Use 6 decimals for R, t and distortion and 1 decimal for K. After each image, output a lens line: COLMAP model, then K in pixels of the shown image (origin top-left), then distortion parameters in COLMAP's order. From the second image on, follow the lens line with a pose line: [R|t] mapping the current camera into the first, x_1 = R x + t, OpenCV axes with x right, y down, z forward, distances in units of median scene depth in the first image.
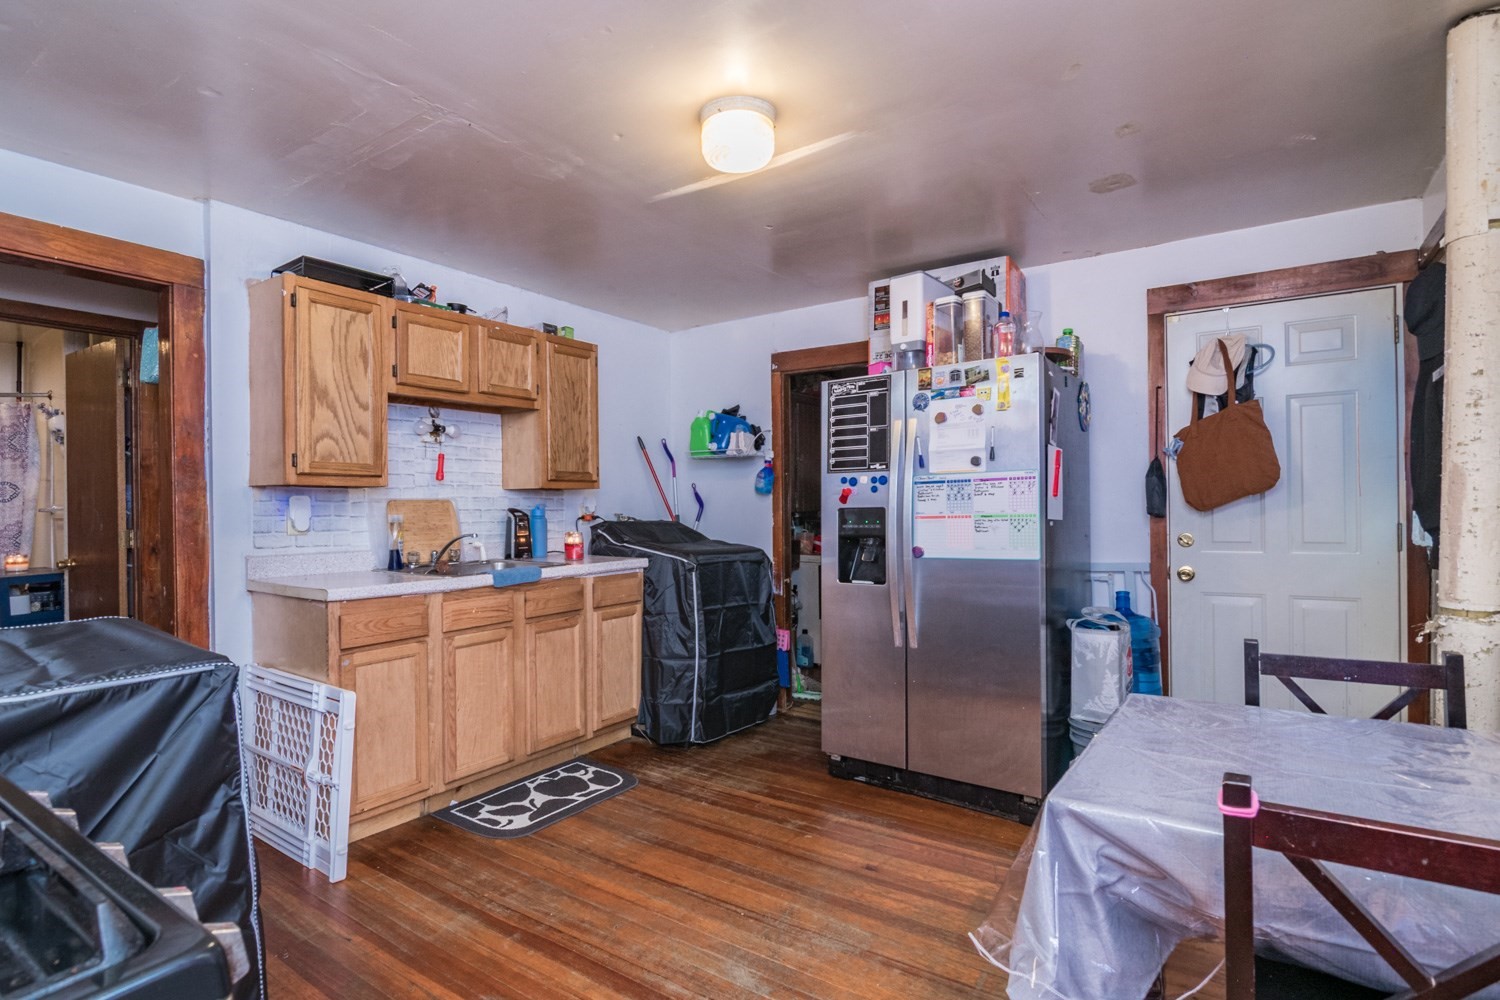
lens RADIAL K [[739.9, 0, 707.9], [0, 739.9, 504.1], [0, 0, 1]] dist [-0.005621, -0.002665]
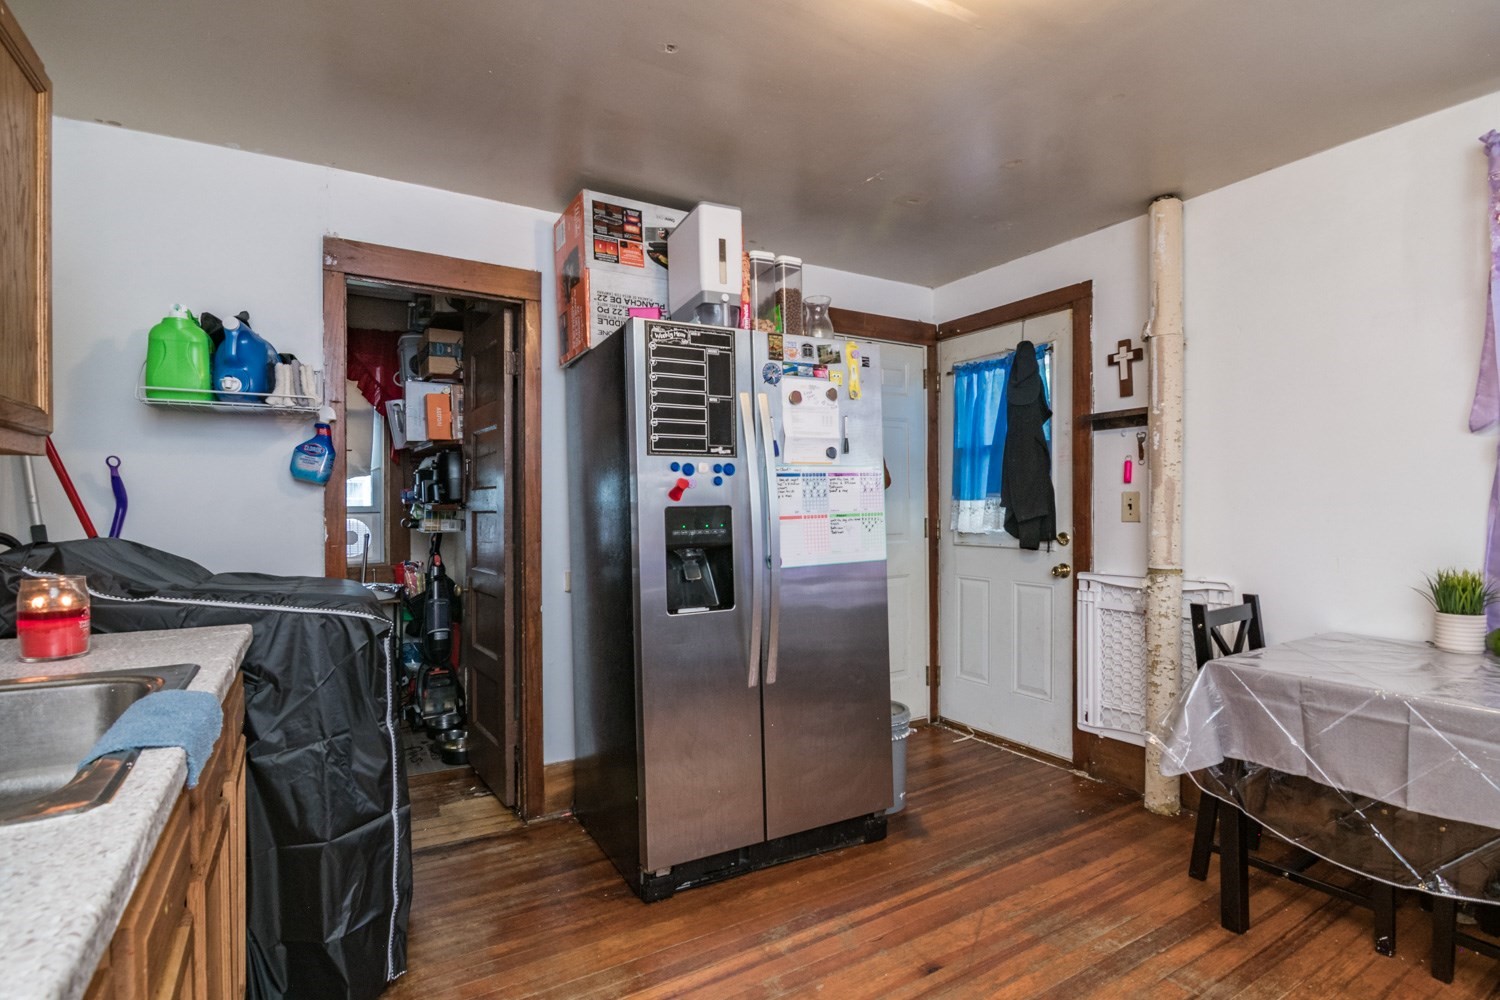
lens RADIAL K [[739.9, 0, 751.5], [0, 739.9, 507.1], [0, 0, 1]] dist [-0.005621, -0.002665]
pose [[0.380624, 0.000911, 0.924729, -0.445384], [-0.000081, 1.000000, -0.000952, 0.006473], [-0.924730, 0.000287, 0.380624, 0.689697]]
